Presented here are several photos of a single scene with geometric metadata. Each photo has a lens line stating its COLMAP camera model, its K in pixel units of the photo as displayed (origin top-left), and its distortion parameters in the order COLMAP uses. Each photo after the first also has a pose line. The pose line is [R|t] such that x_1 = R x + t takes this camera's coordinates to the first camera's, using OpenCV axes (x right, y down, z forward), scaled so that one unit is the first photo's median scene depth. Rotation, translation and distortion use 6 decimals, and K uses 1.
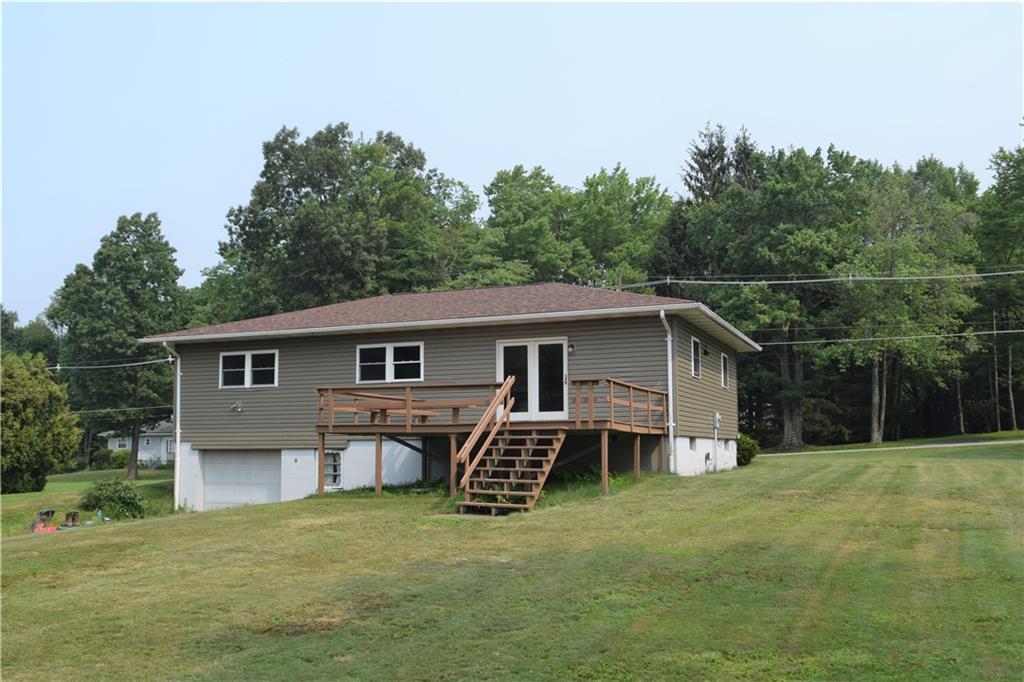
lens RADIAL K [[995.7, 0, 517.1], [0, 995.7, 339.3], [0, 0, 1]] dist [-0.044891, 0.000000]
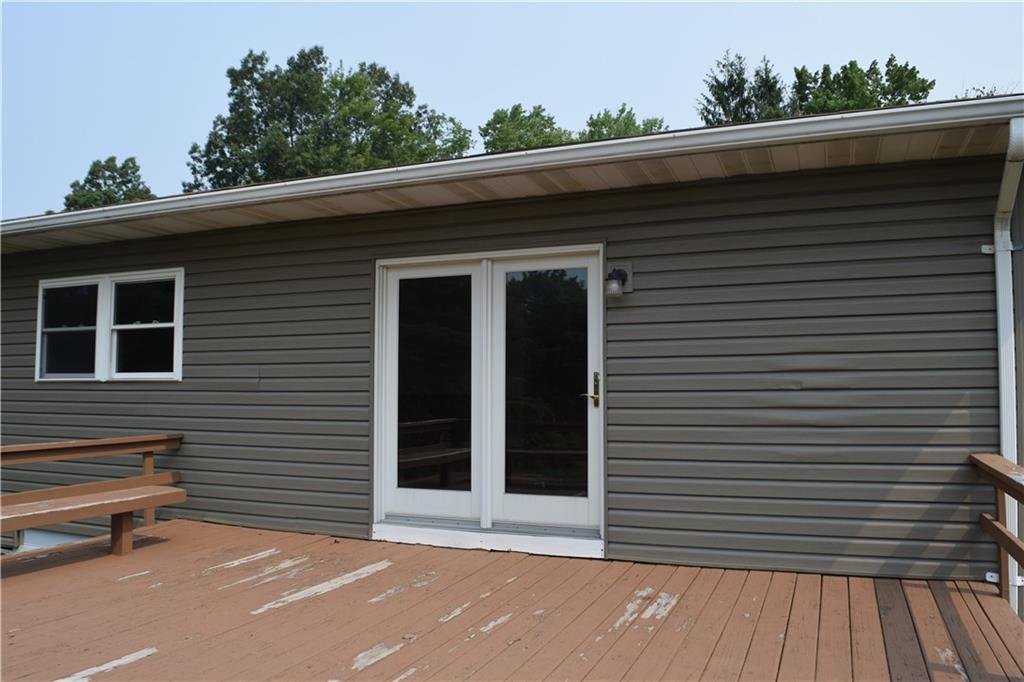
lens RADIAL K [[821.7, 0, 505.8], [0, 821.7, 341.2], [0, 0, 1]] dist [-0.070067, 0.007393]
pose [[0.999773, 0.005459, -0.020609, 0.009054], [-0.004320, 0.998481, 0.054937, 0.004212], [0.020878, -0.054835, 0.998277, 0.250882]]
